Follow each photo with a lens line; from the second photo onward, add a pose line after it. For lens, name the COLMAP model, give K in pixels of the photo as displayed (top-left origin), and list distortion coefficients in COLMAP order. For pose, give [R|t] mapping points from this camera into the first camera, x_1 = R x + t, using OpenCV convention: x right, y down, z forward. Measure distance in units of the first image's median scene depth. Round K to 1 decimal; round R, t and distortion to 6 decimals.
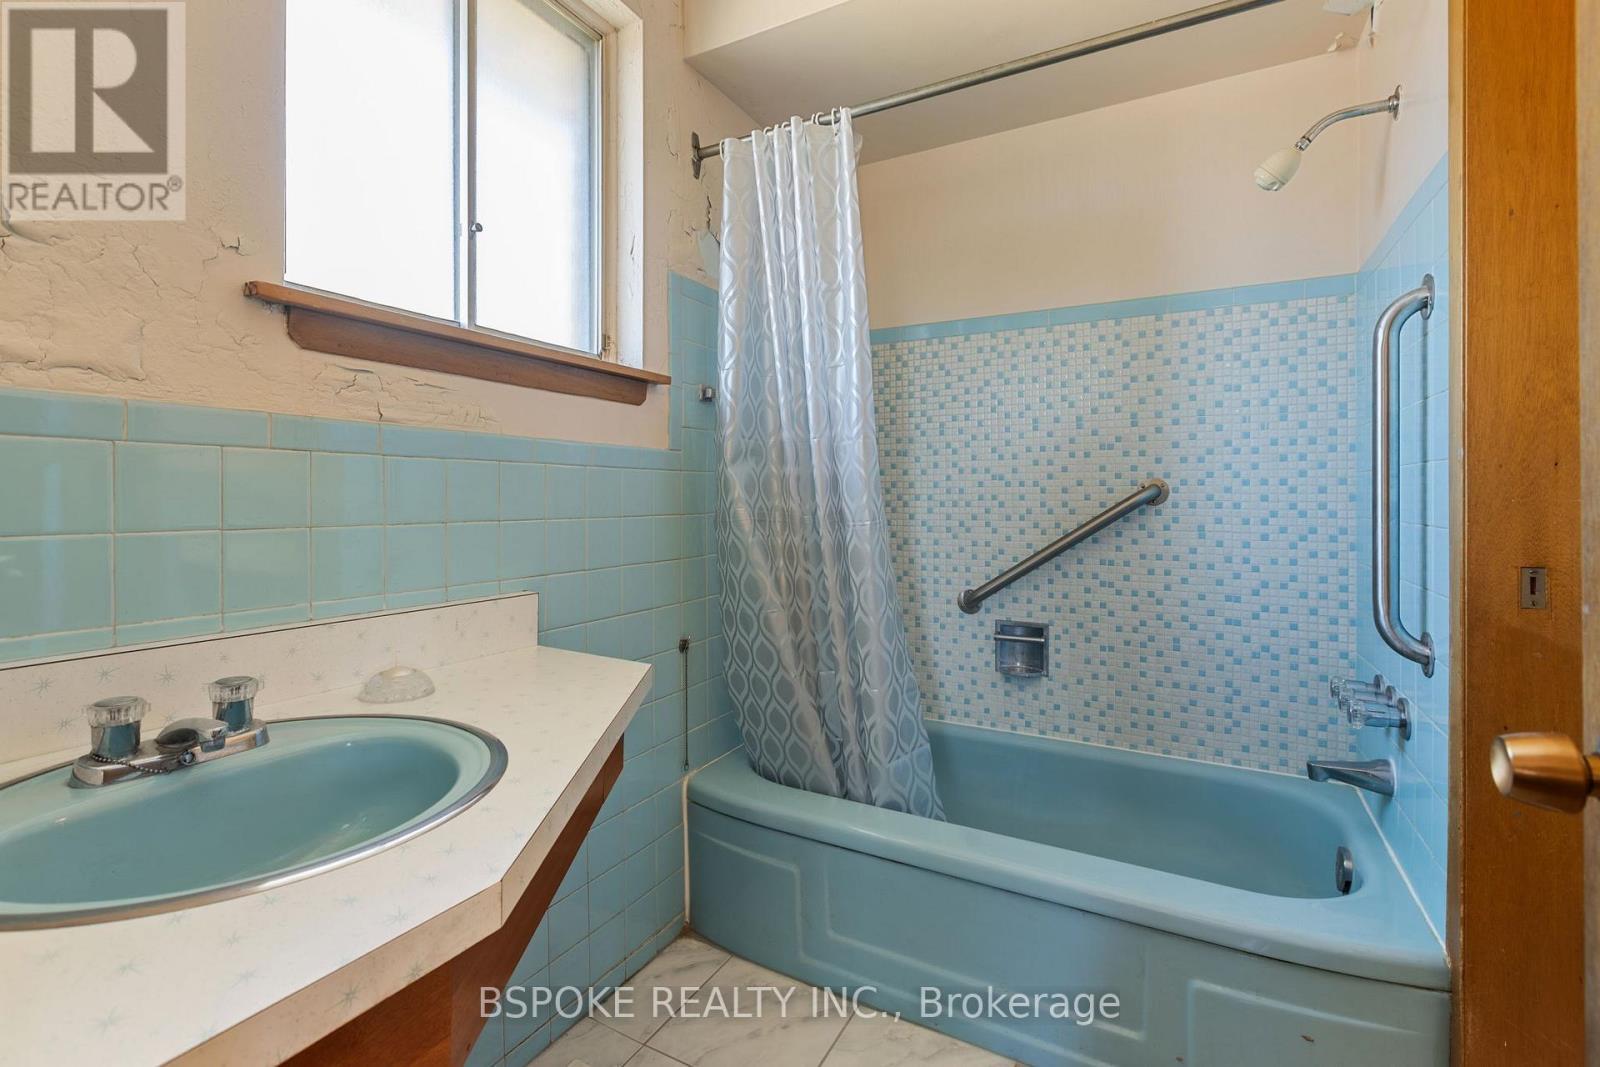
lens RADIAL K [[720.8, 0, 792.1], [0, 720.8, 501.7], [0, 0, 1]] dist [-0.002107, 0.001252]
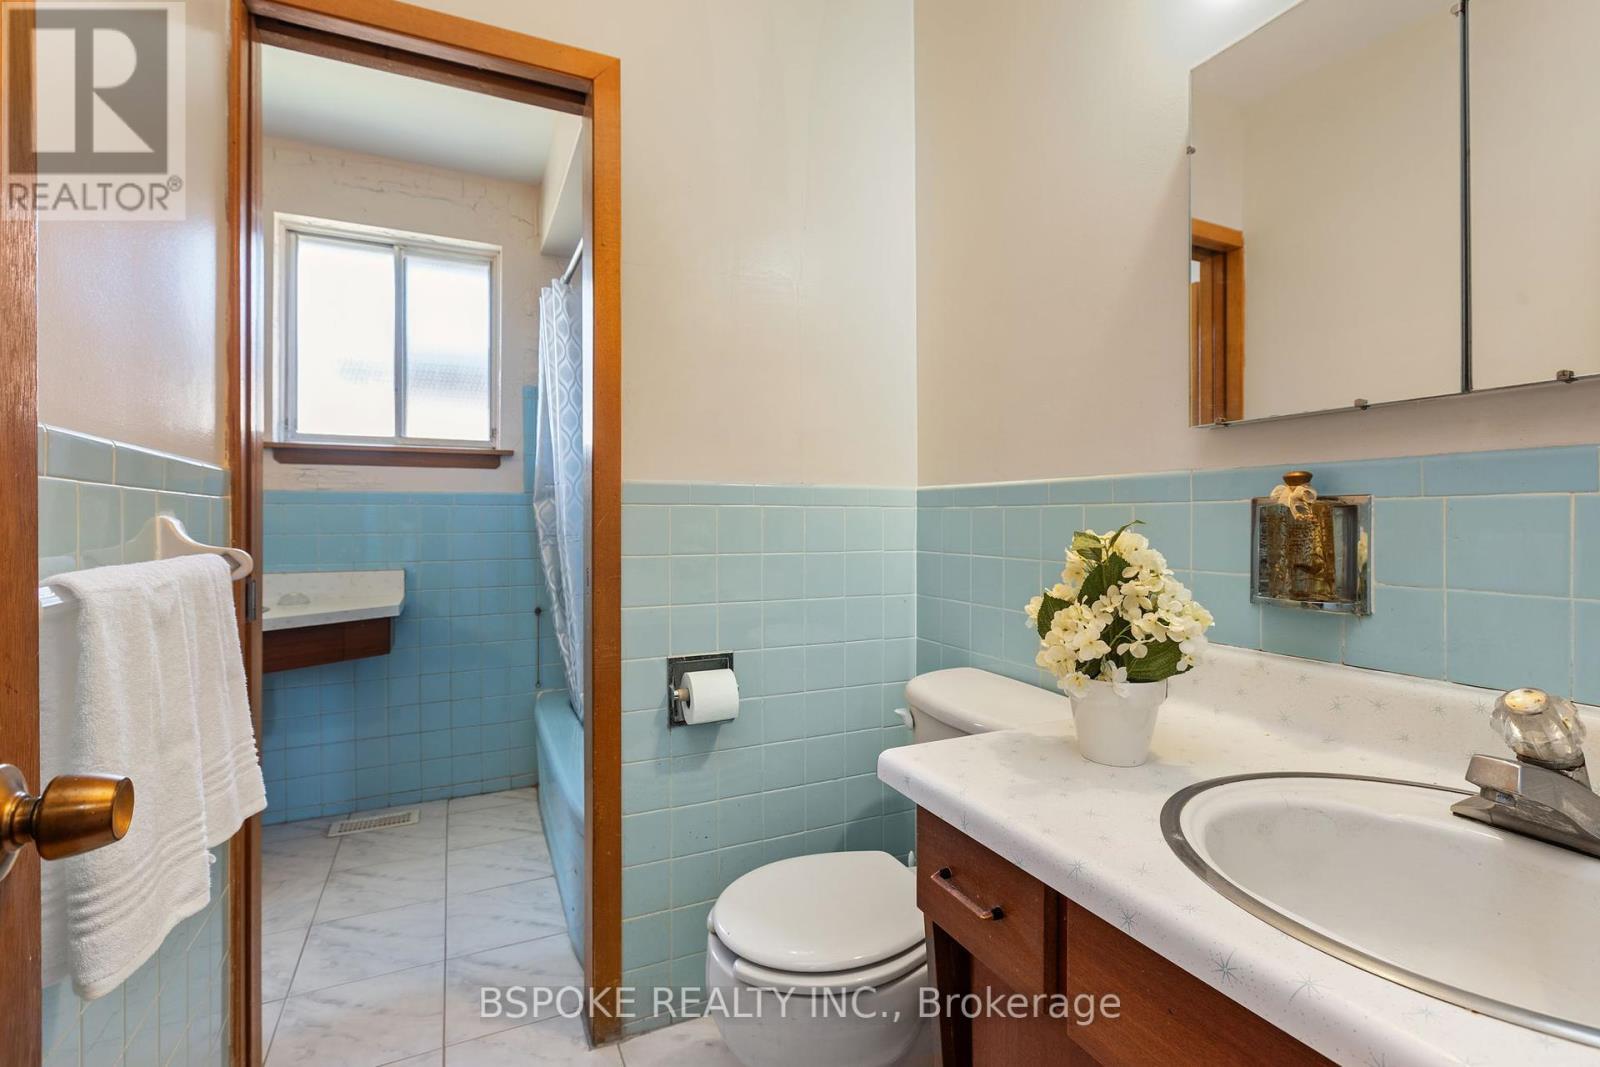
lens RADIAL K [[720.8, 0, 795.4], [0, 720.8, 529.7], [0, 0, 1]] dist [-0.002107, 0.001252]
pose [[0.811794, -0.001794, -0.583941, 1.378111], [-0.000064, 0.999995, -0.003161, 0.018692], [0.583943, 0.002603, 0.811790, 0.005262]]
